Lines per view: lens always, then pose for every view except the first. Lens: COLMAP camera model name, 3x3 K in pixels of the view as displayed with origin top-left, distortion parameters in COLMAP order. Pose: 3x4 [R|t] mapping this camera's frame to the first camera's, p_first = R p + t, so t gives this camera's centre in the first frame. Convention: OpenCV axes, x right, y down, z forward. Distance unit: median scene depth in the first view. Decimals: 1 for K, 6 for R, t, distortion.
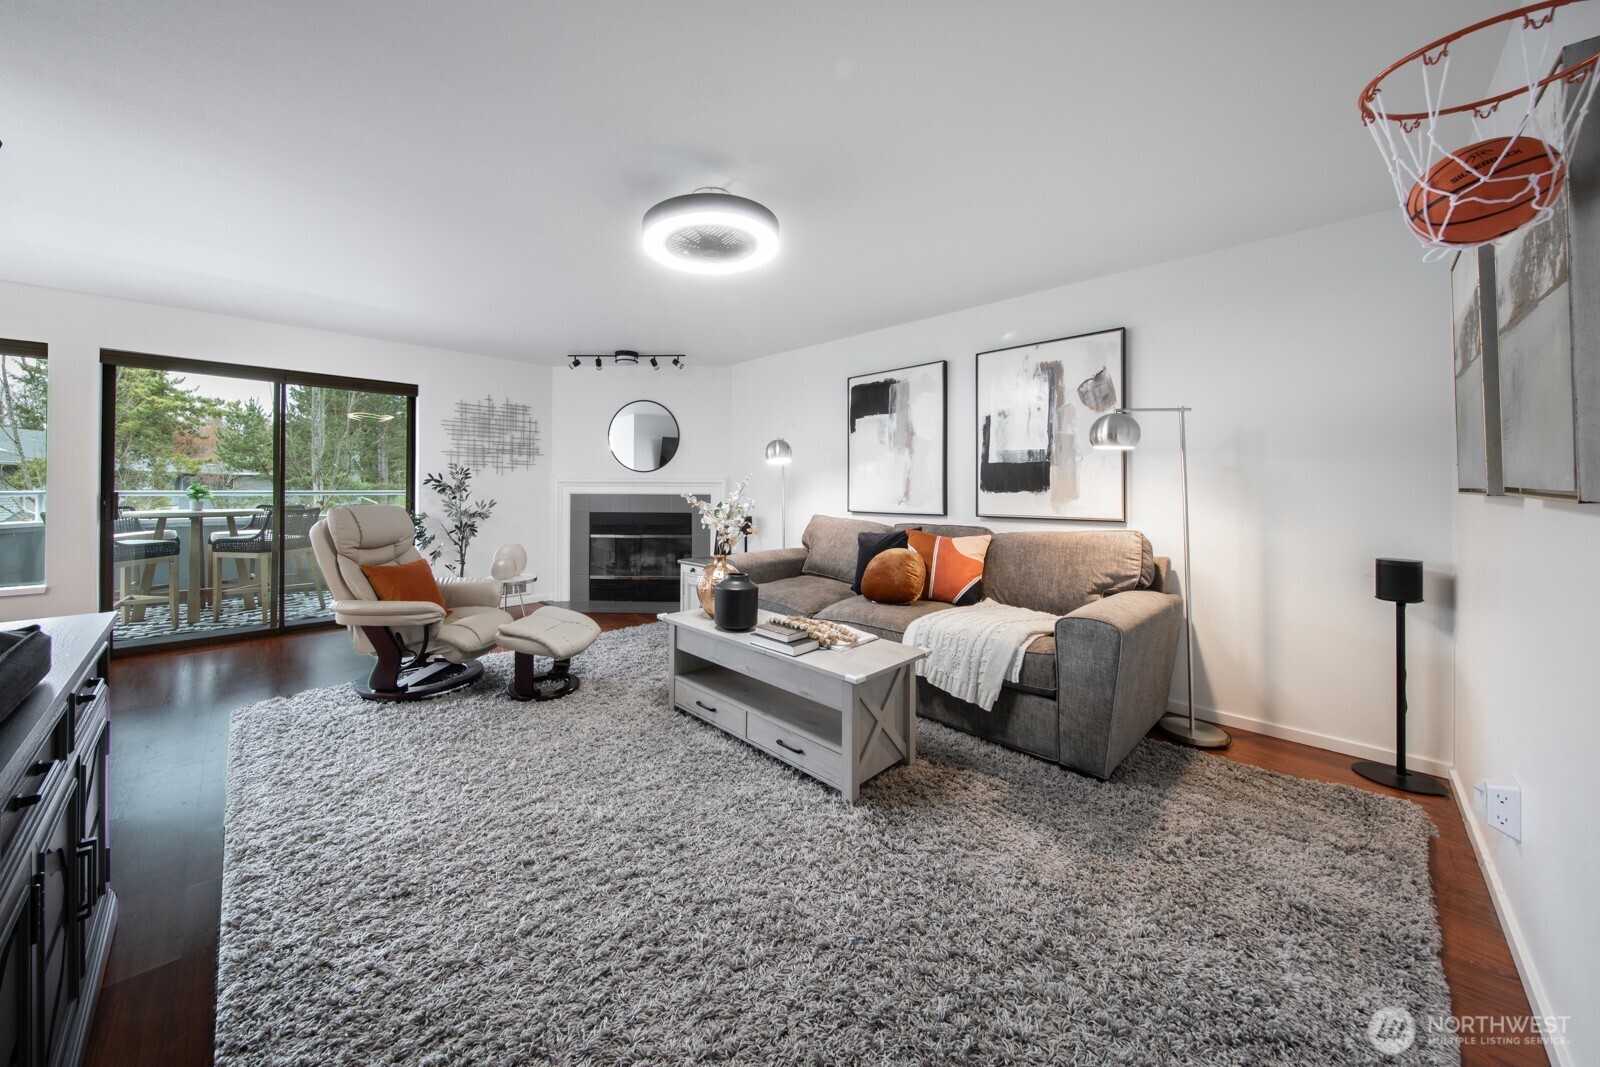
lens RADIAL K [[549.7, 0, 731.4], [0, 549.7, 481.9], [0, 0, 1]] dist [0.018842, -0.010942]
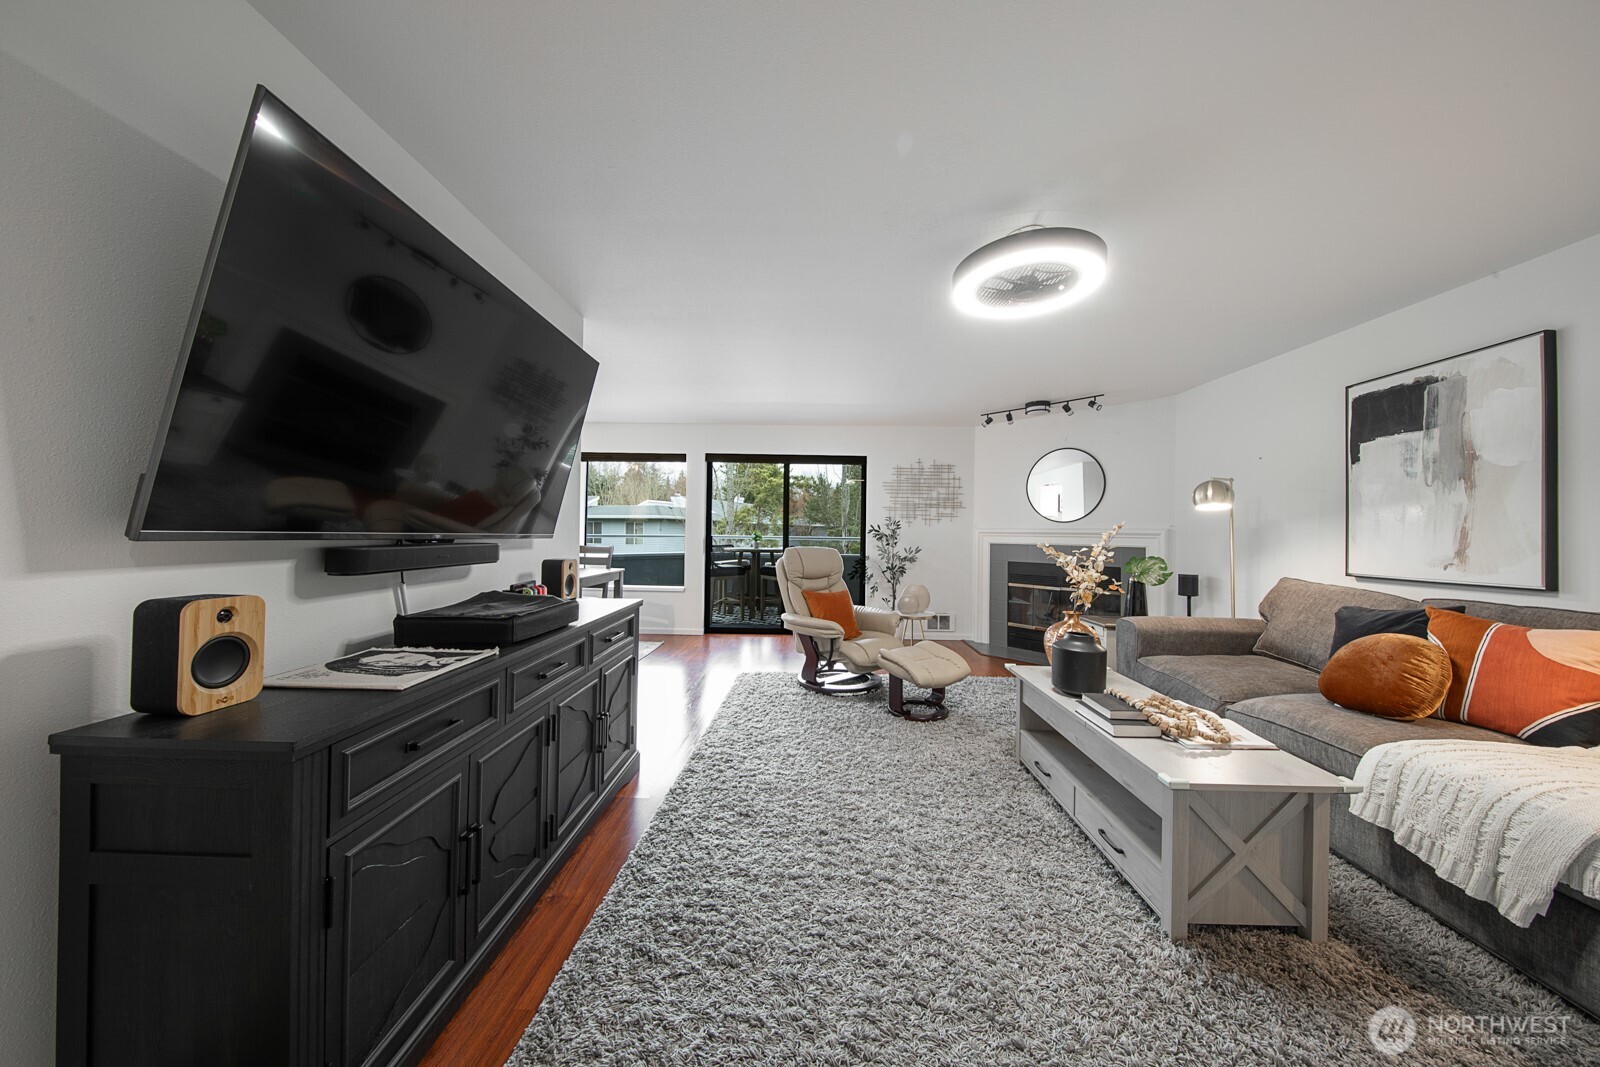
lens RADIAL K [[506.0, 0, 803.4], [0, 506.0, 527.9], [0, 0, 1]] dist [0.000556, -0.001554]
pose [[0.724987, -0.000110, -0.688762, 0.231862], [-0.006792, 0.999950, -0.007308, 0.002513], [0.688729, 0.009976, 0.724950, 0.075526]]
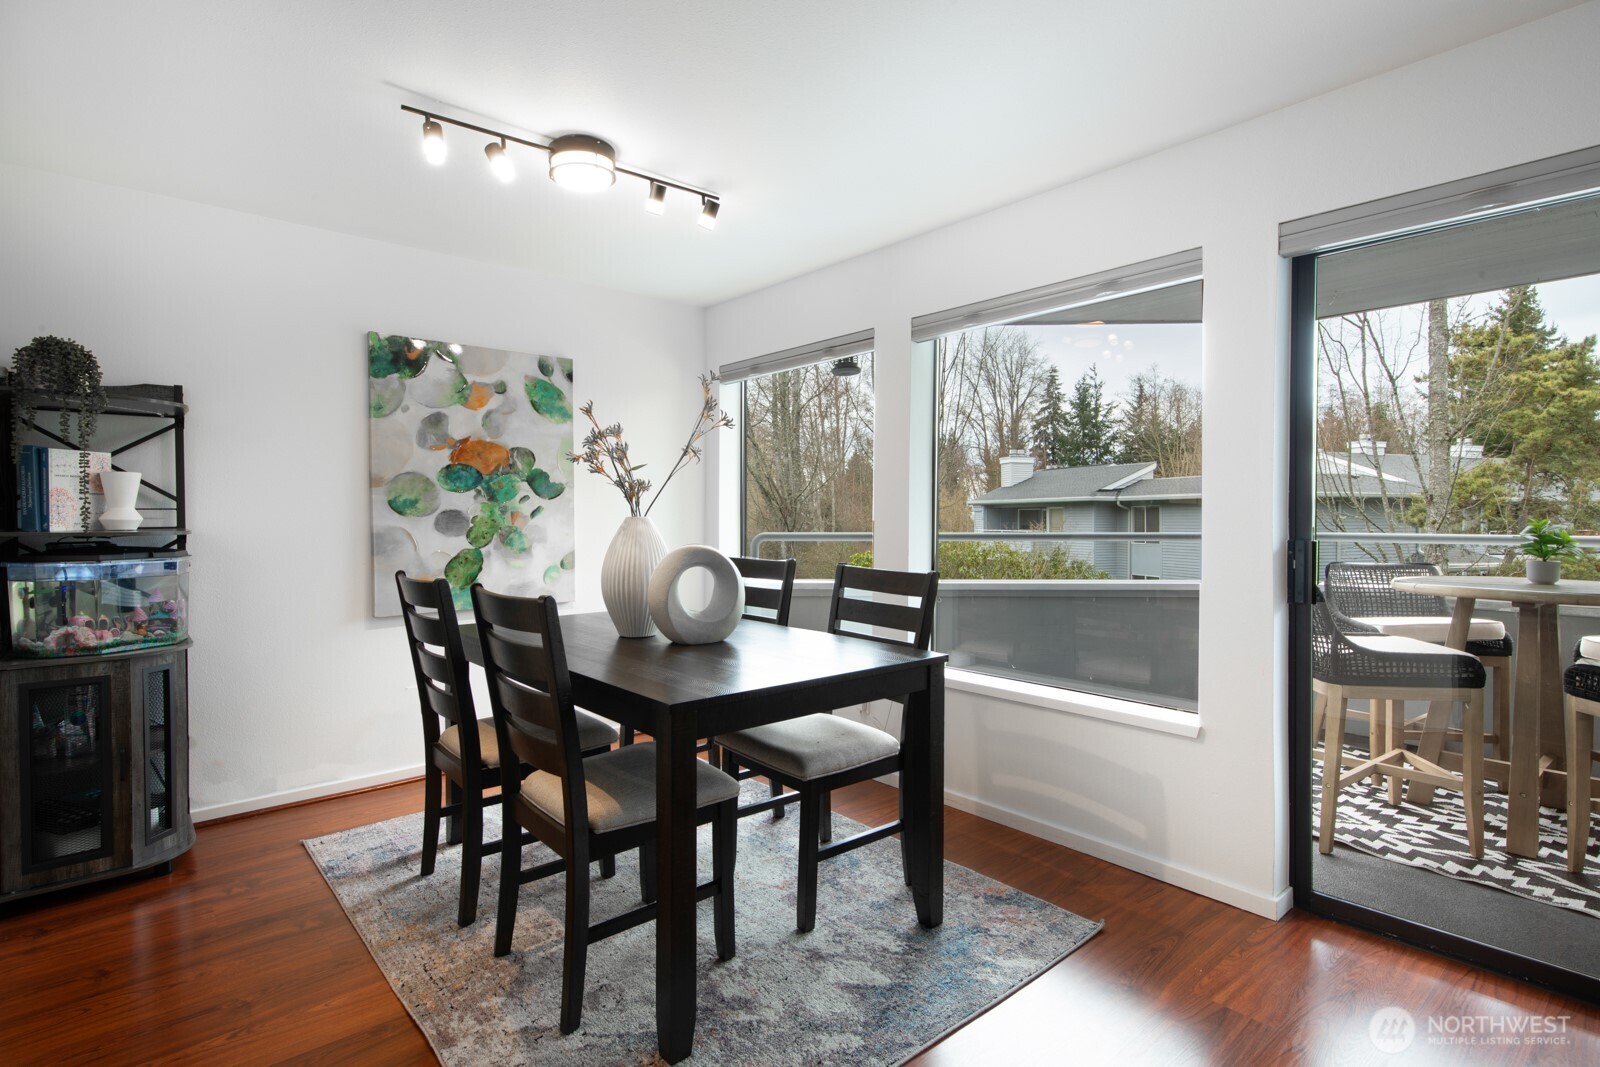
lens RADIAL K [[793.9, 0, 800.0], [0, 793.9, 533.5], [0, 0, 1]] dist [0.018333, 0.000606]
pose [[-0.009472, 0.010531, -0.999900, -0.604403], [0.008955, 0.999905, 0.010446, 0.003109], [0.999915, -0.008855, -0.009566, 0.776416]]
